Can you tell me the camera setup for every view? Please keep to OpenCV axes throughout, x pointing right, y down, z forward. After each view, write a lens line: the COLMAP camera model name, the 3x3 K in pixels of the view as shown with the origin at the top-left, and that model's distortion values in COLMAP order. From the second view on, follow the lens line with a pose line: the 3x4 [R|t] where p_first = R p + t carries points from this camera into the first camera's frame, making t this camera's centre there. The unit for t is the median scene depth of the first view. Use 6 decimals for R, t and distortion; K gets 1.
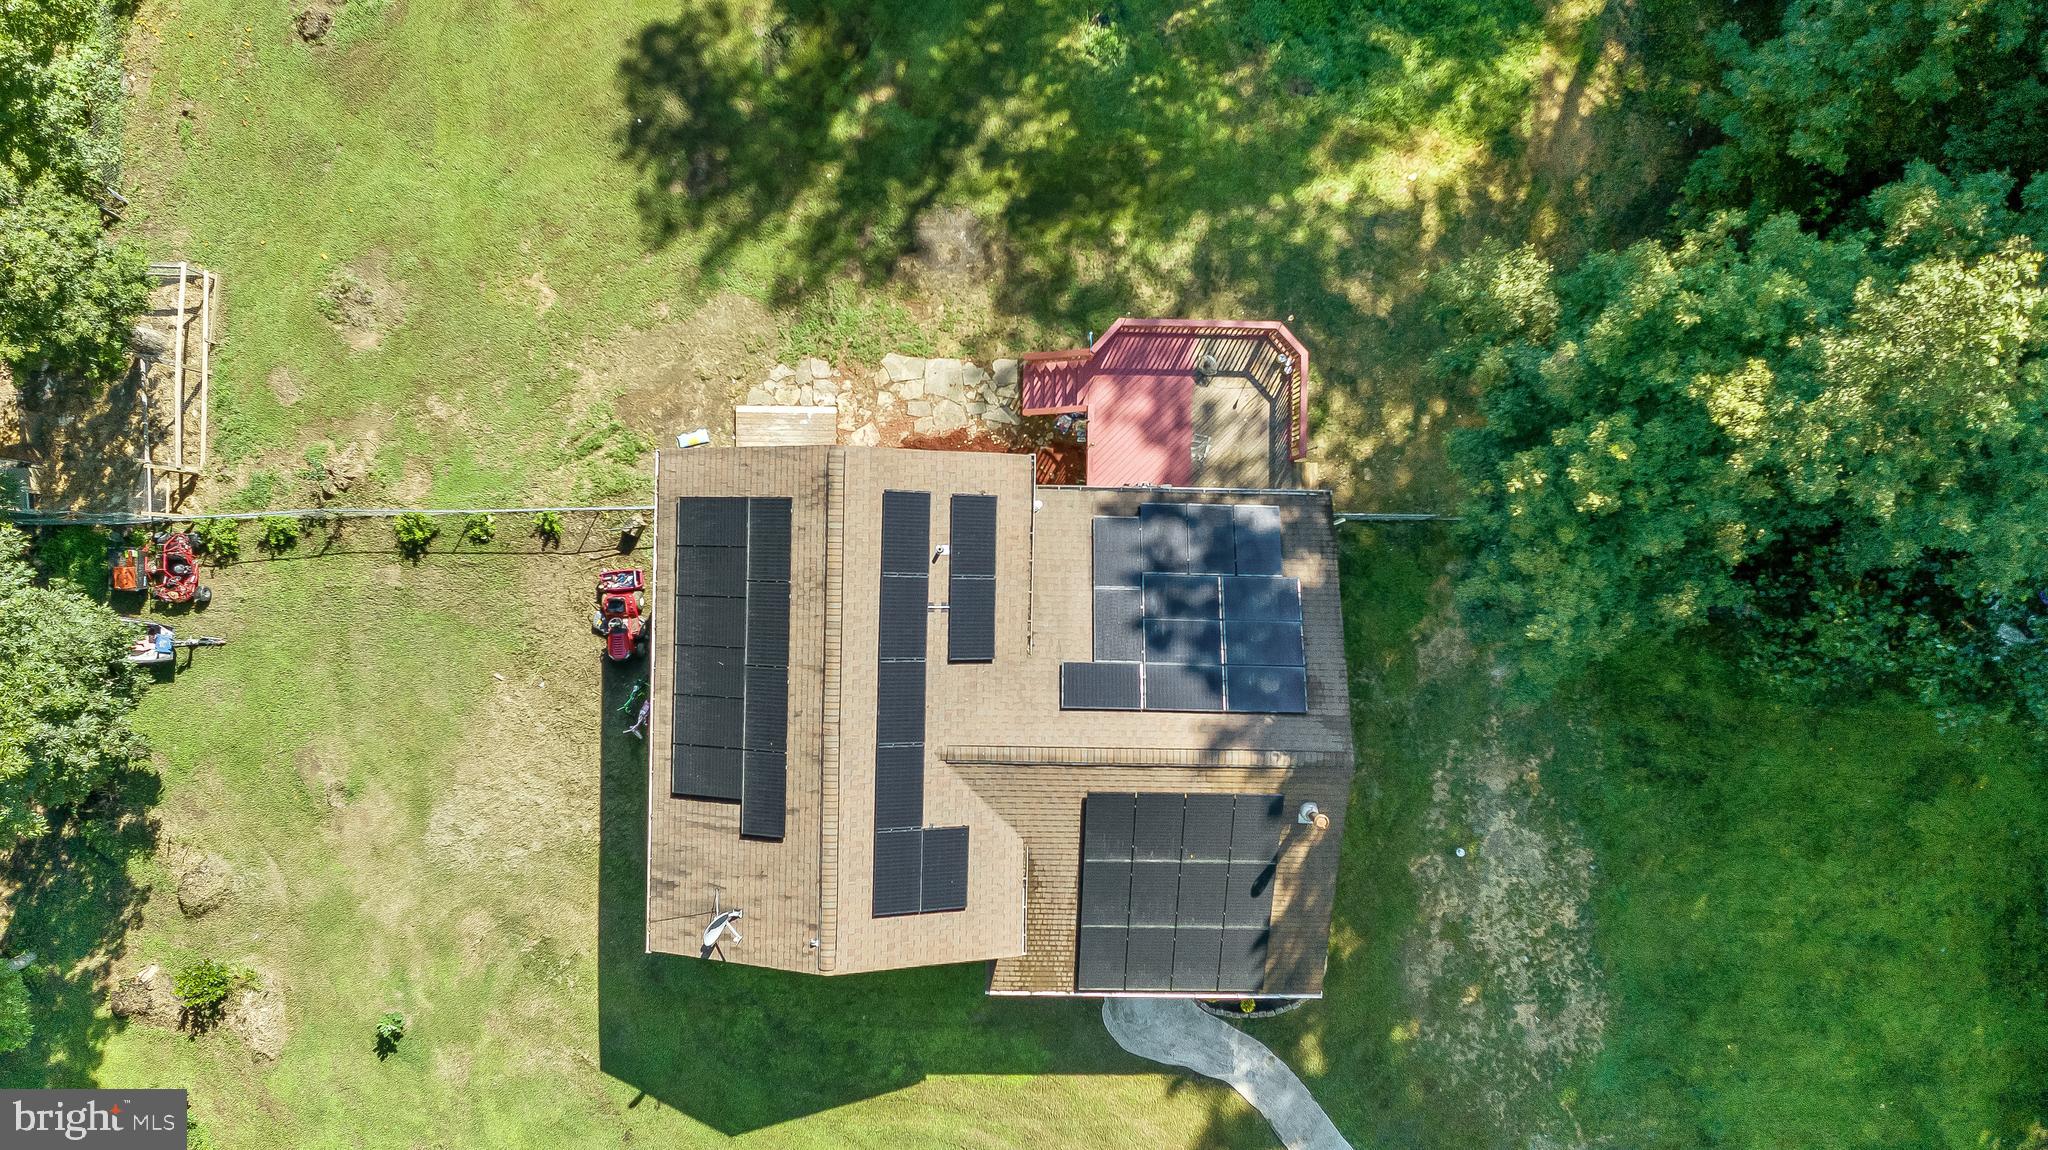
lens RADIAL K [[1401.0, 0, 1017.2], [0, 1401.0, 561.8], [0, 0, 1]] dist [-0.047258, 0.058646]
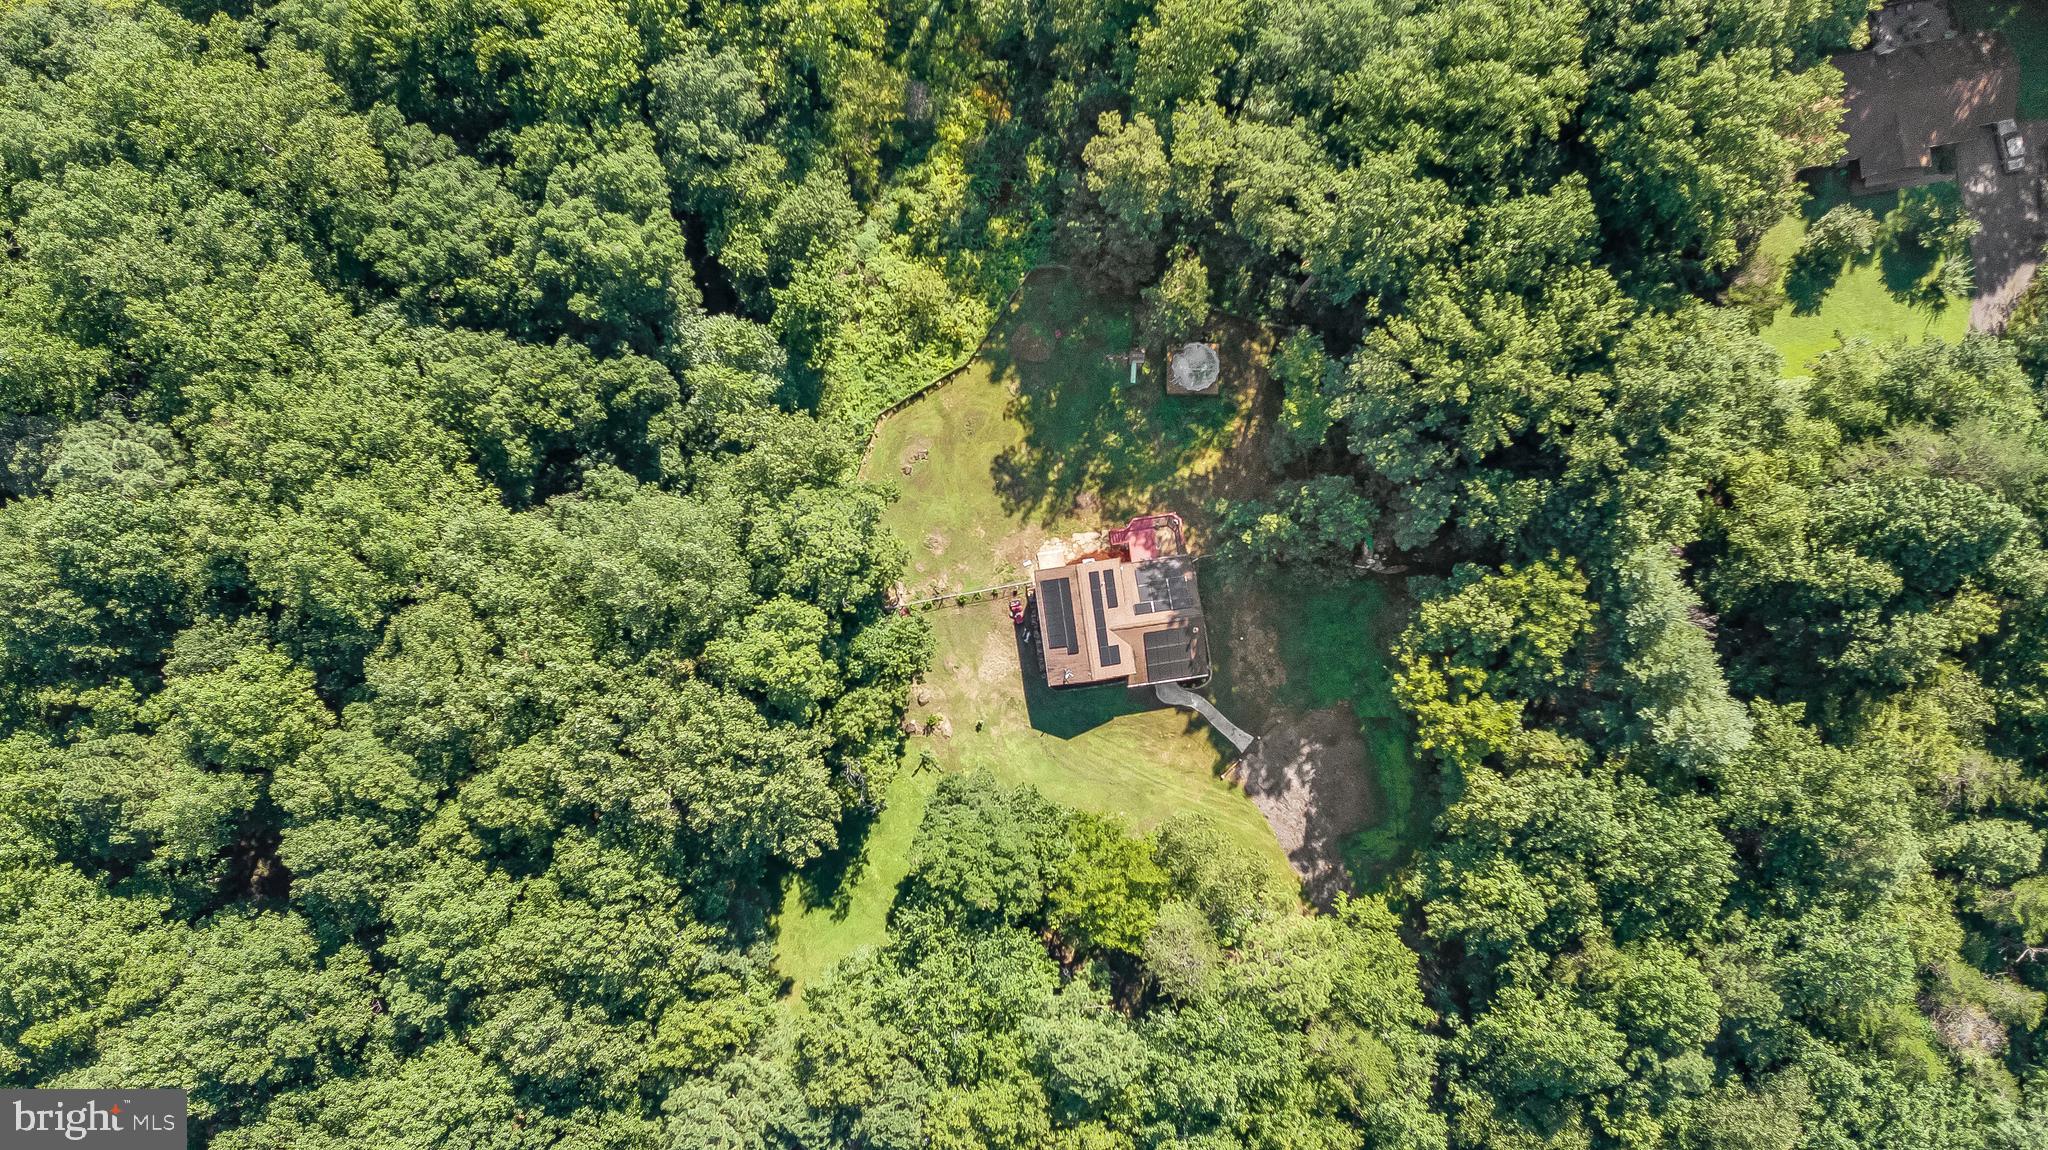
lens RADIAL K [[1340.4, 0, 1024.0], [0, 1340.4, 575.0], [0, 0, 1]] dist [-0.034311, 0.000995]
pose [[0.987737, -0.155929, -0.007831, -0.219183], [0.155961, 0.987756, 0.003651, -0.073898], [0.007166, -0.004828, 0.999963, -2.700631]]
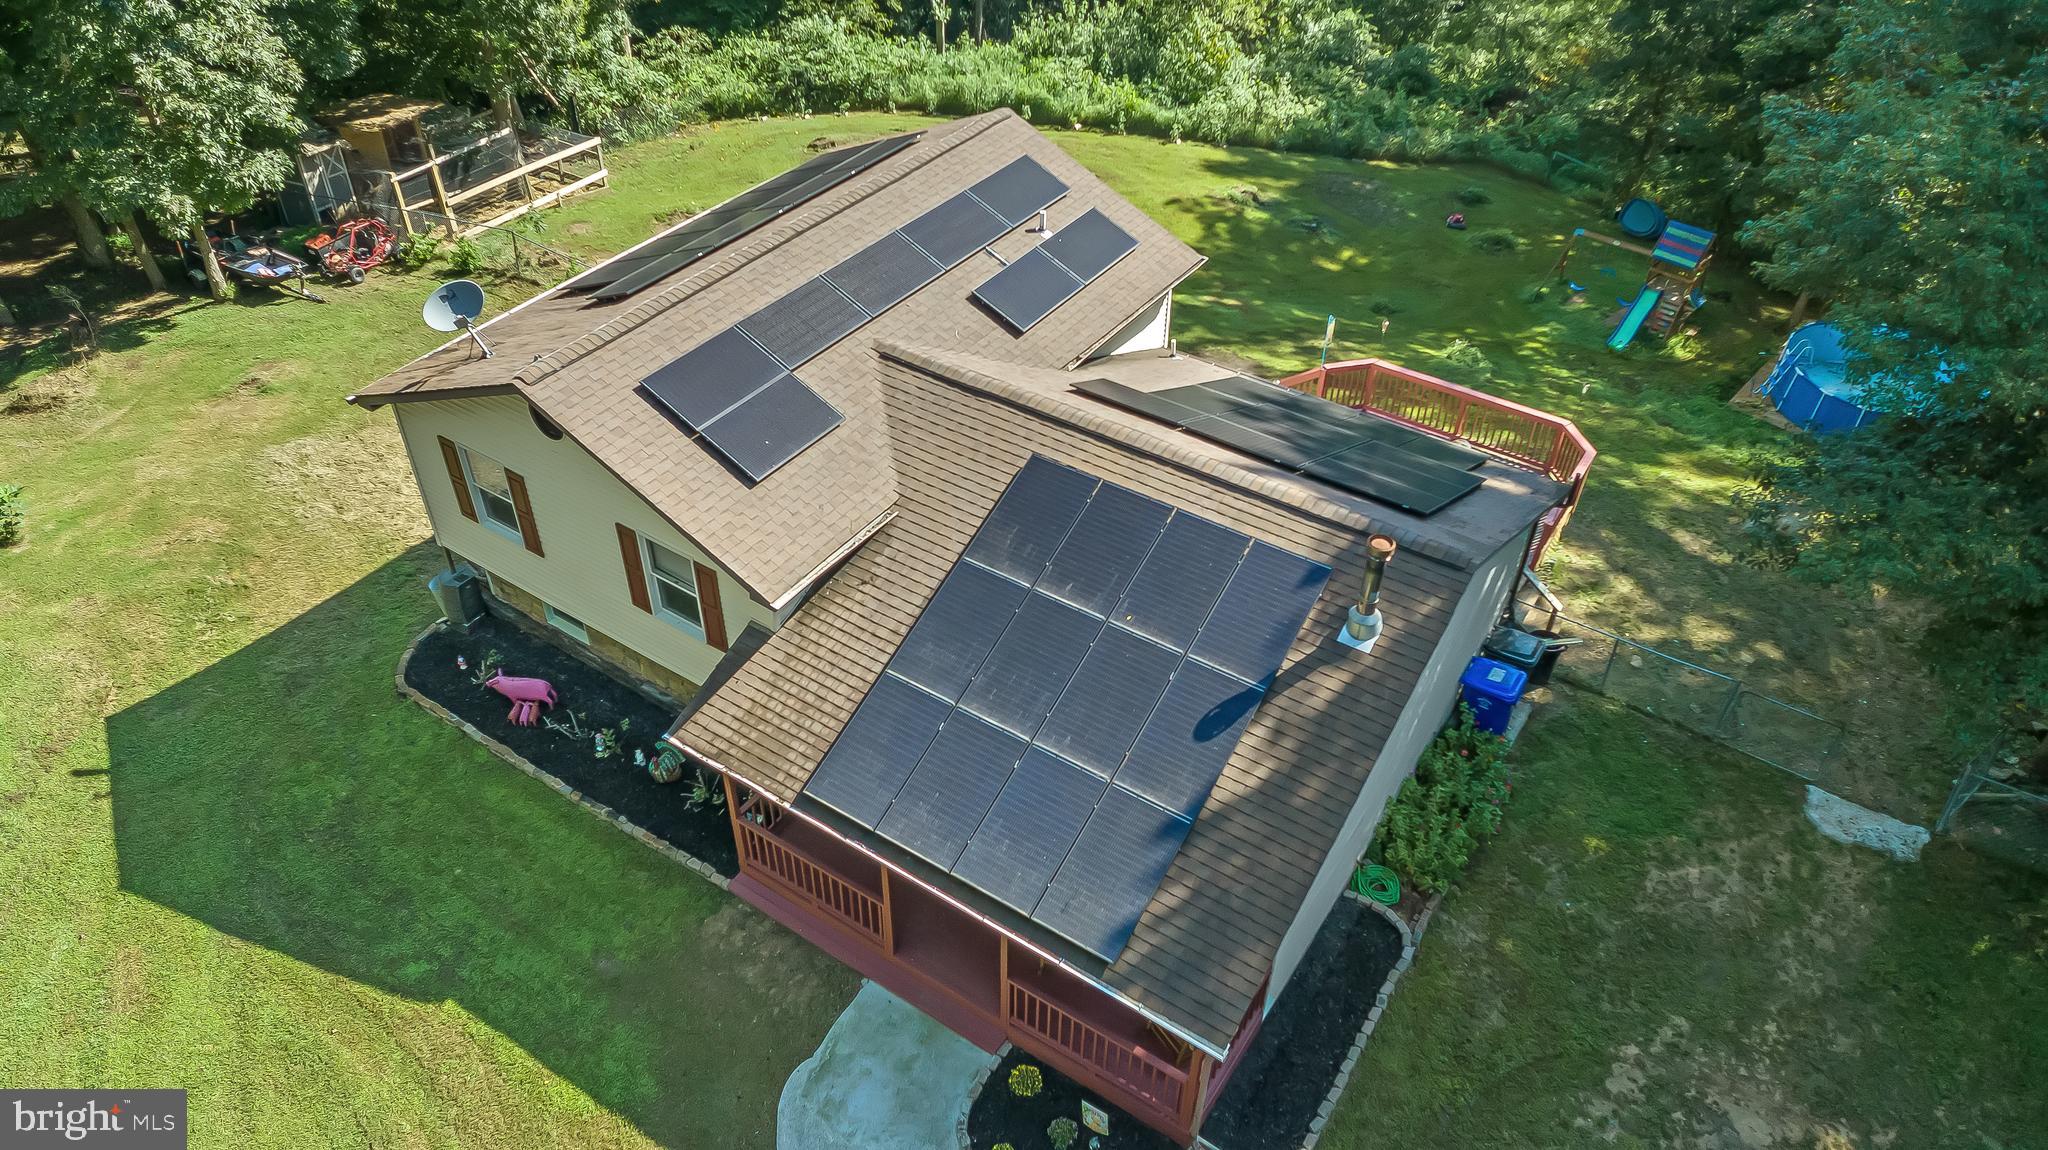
lens RADIAL K [[1352.8, 0, 1024.7], [0, 1352.8, 609.6], [0, 0, 1]] dist [-0.006853, 0.001107]
pose [[0.839100, 0.352864, -0.414002, 0.263841], [-0.543948, 0.552106, -0.631901, 0.483198], [0.005598, 0.755424, 0.655212, 0.564758]]
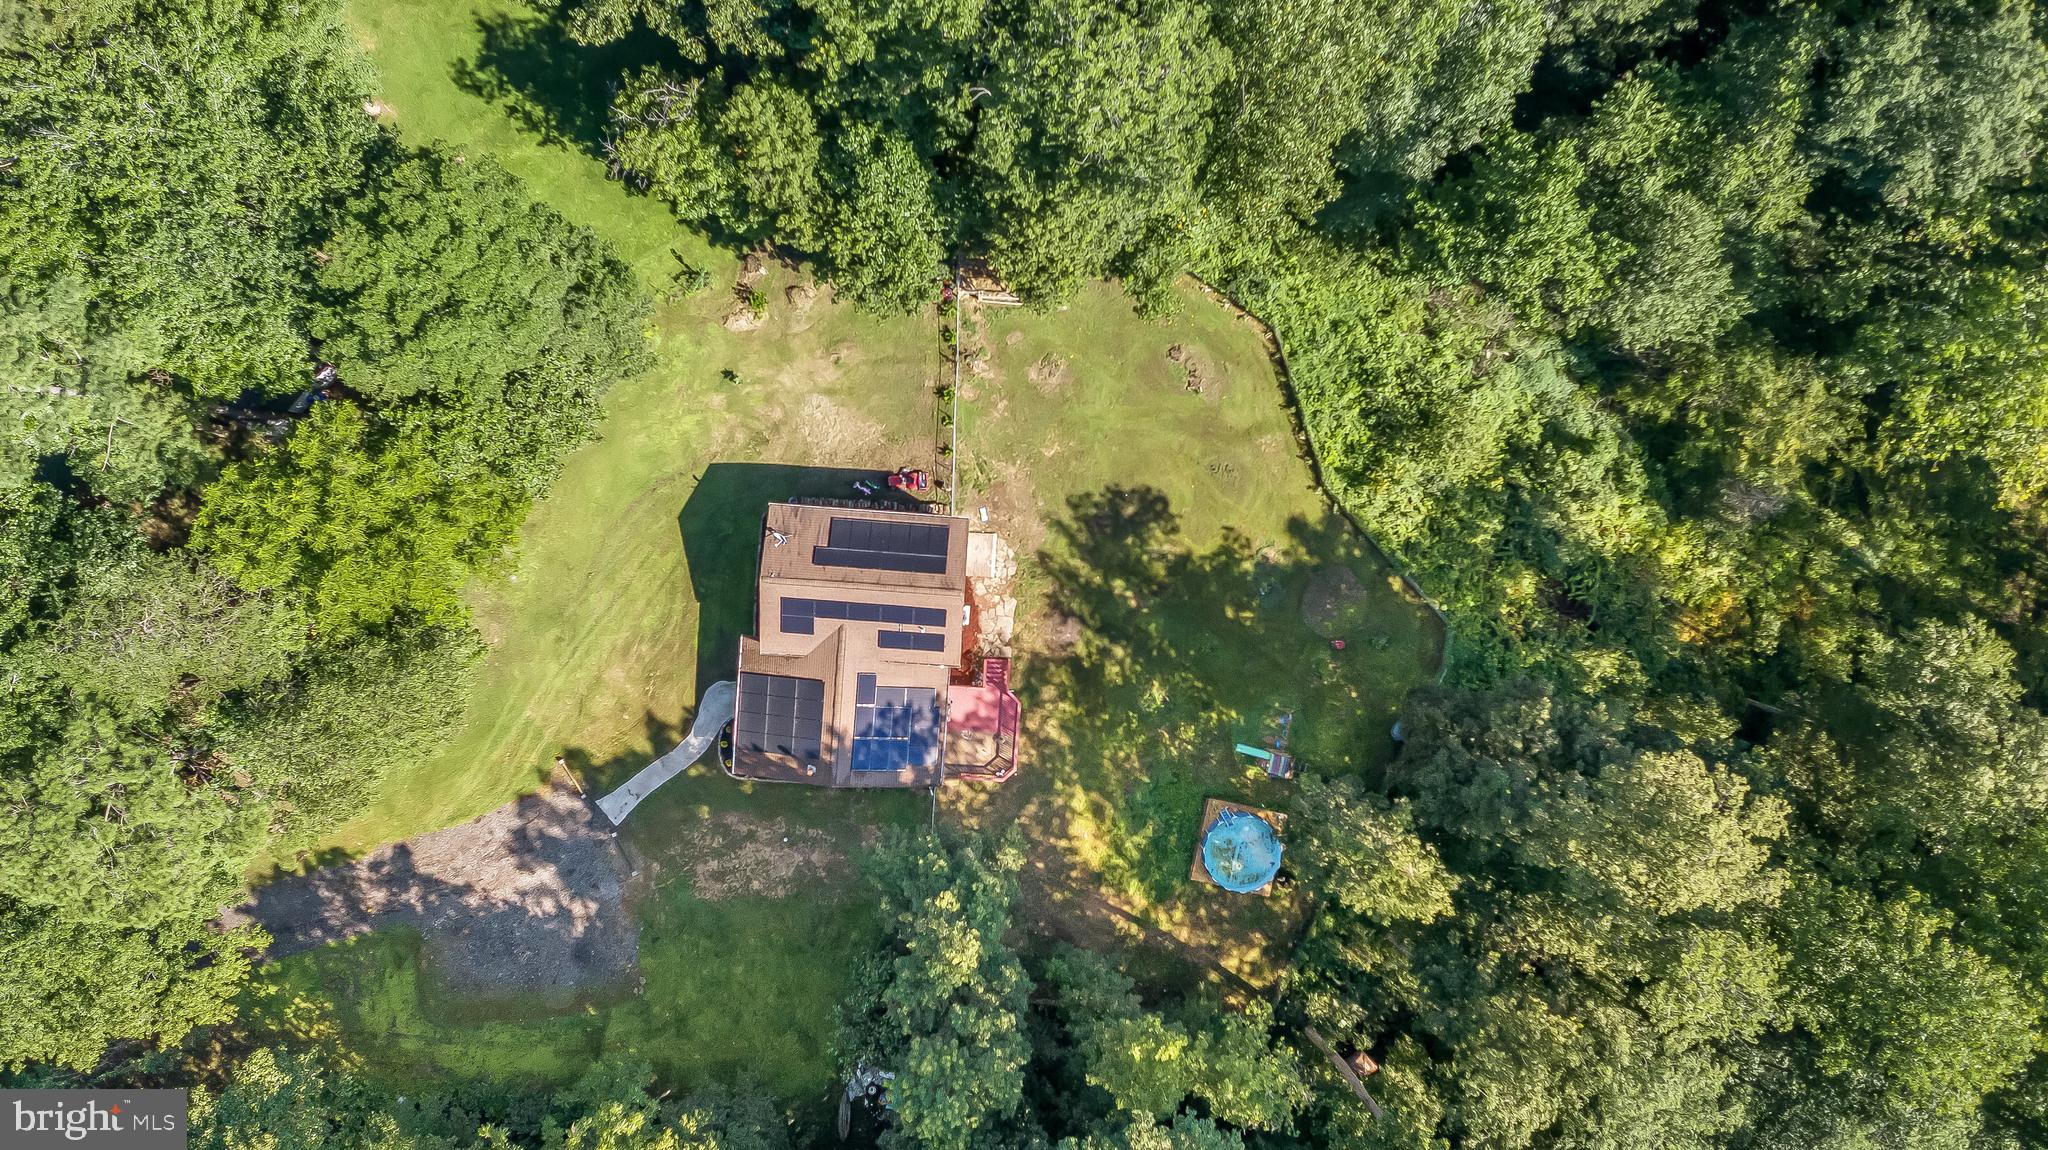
lens RADIAL K [[1363.1, 0, 1025.4], [0, 1363.1, 570.1], [0, 0, 1]] dist [-0.023640, 0.018279]
pose [[-0.052256, 0.998598, -0.008444, -0.127133], [-0.998106, -0.052502, -0.032077, -0.092108], [-0.032476, 0.006752, 0.999450, -1.253599]]
